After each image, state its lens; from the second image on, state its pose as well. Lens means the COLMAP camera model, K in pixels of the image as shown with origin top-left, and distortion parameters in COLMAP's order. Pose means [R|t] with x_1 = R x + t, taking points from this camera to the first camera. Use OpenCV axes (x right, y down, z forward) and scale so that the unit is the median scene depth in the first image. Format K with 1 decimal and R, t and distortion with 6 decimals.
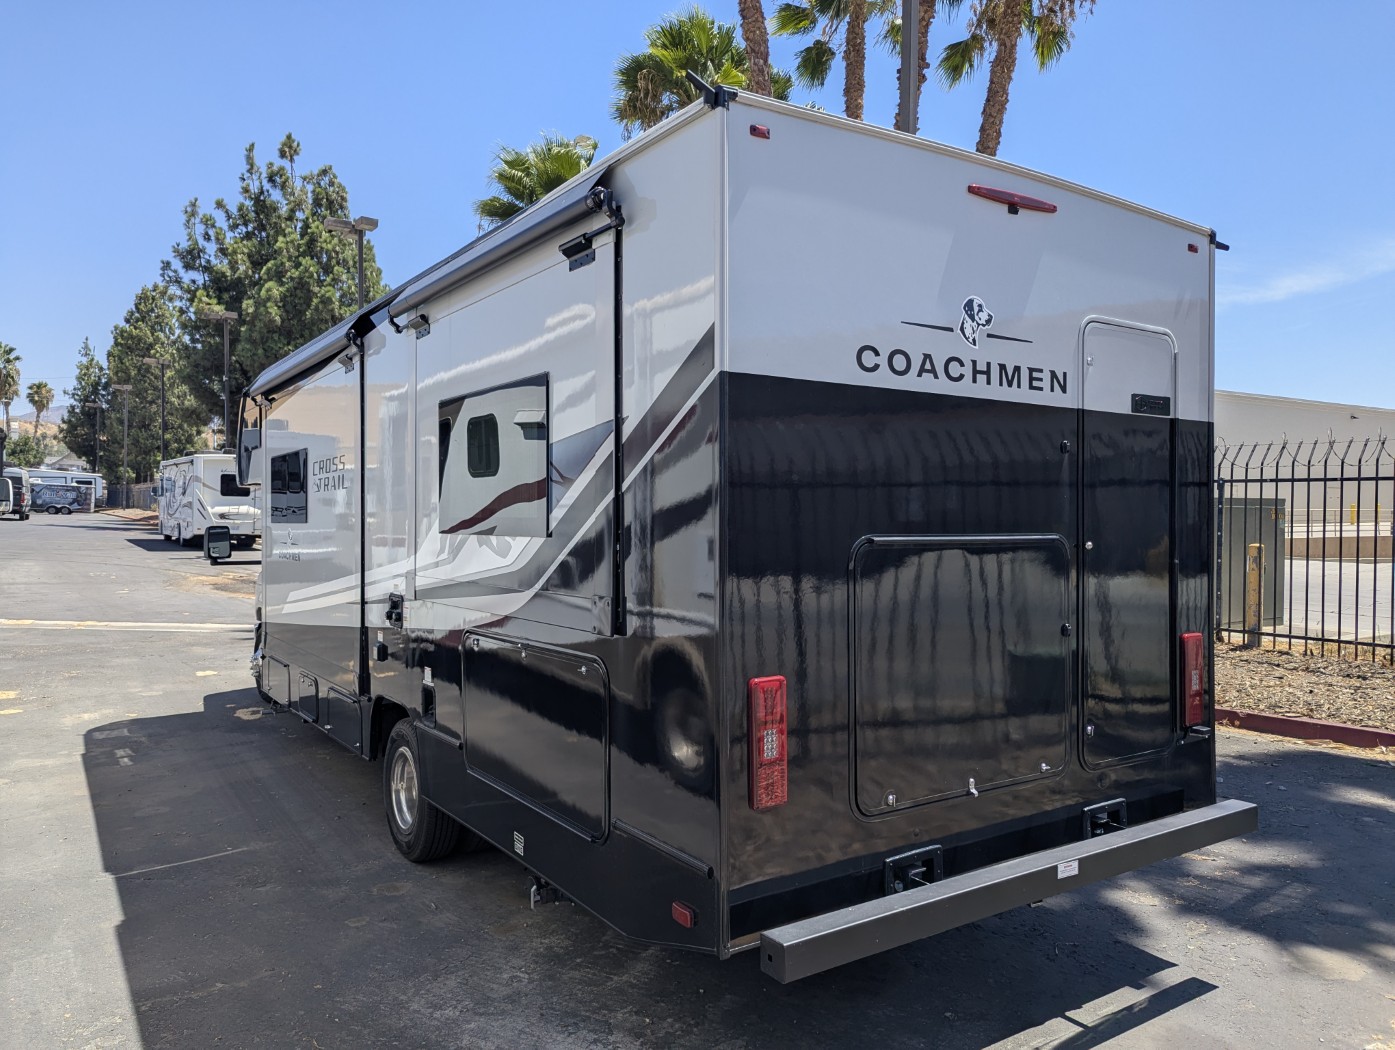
lens RADIAL K [[990.7, 0, 690.8], [0, 990.7, 532.3], [0, 0, 1]] dist [0.033336, -0.033644]
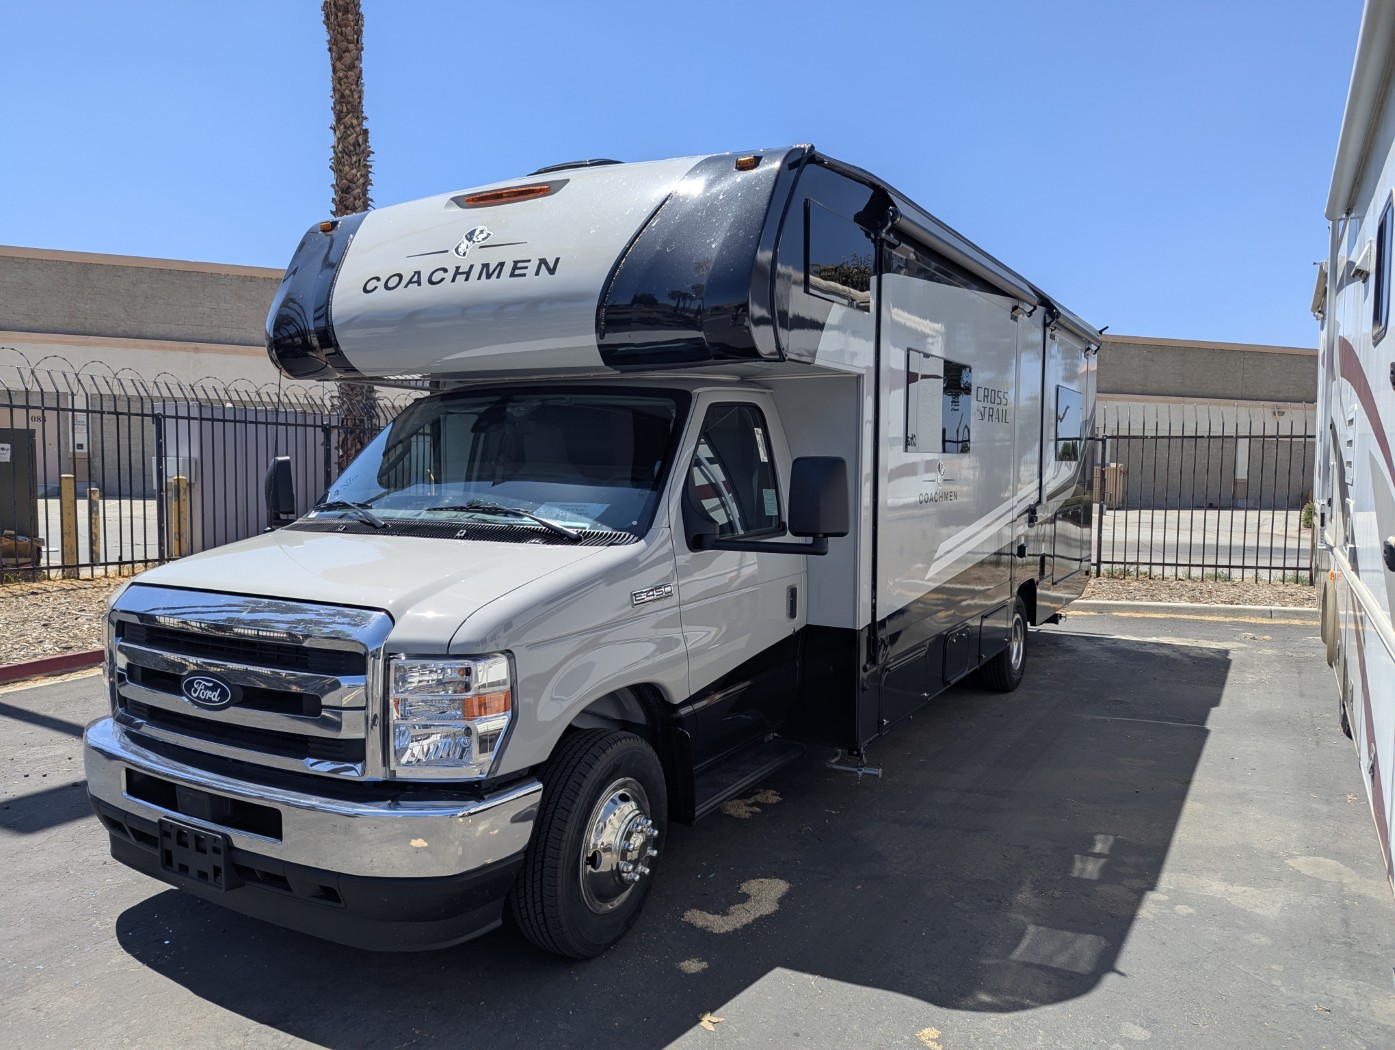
lens RADIAL K [[990.7, 0, 701.2], [0, 990.7, 527.5], [0, 0, 1]] dist [0.033336, -0.033644]
pose [[-0.438104, -0.054600, 0.897264, -1.740885], [0.001514, 0.998107, 0.061476, 0.007684], [-0.898923, 0.028291, -0.437193, 2.596998]]
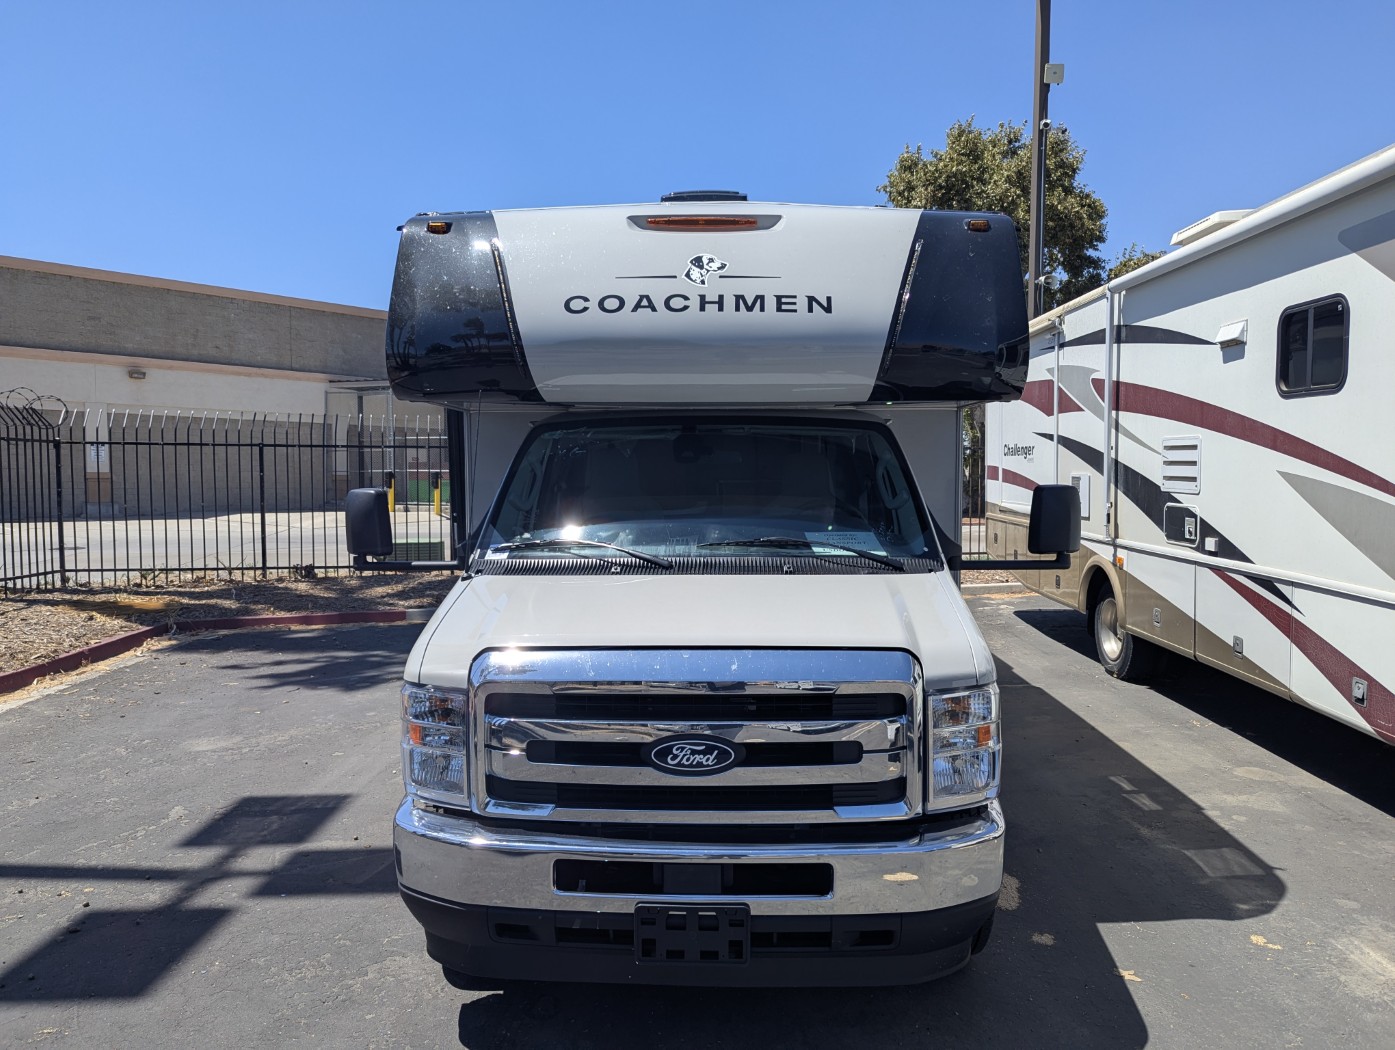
lens RADIAL K [[990.7, 0, 666.6], [0, 990.7, 522.3], [0, 0, 1]] dist [0.033336, -0.033644]
pose [[-0.807246, -0.025566, 0.589660, -1.278716], [0.011438, 0.998196, 0.058938, -0.027591], [-0.590104, 0.054322, -0.805498, 3.187658]]
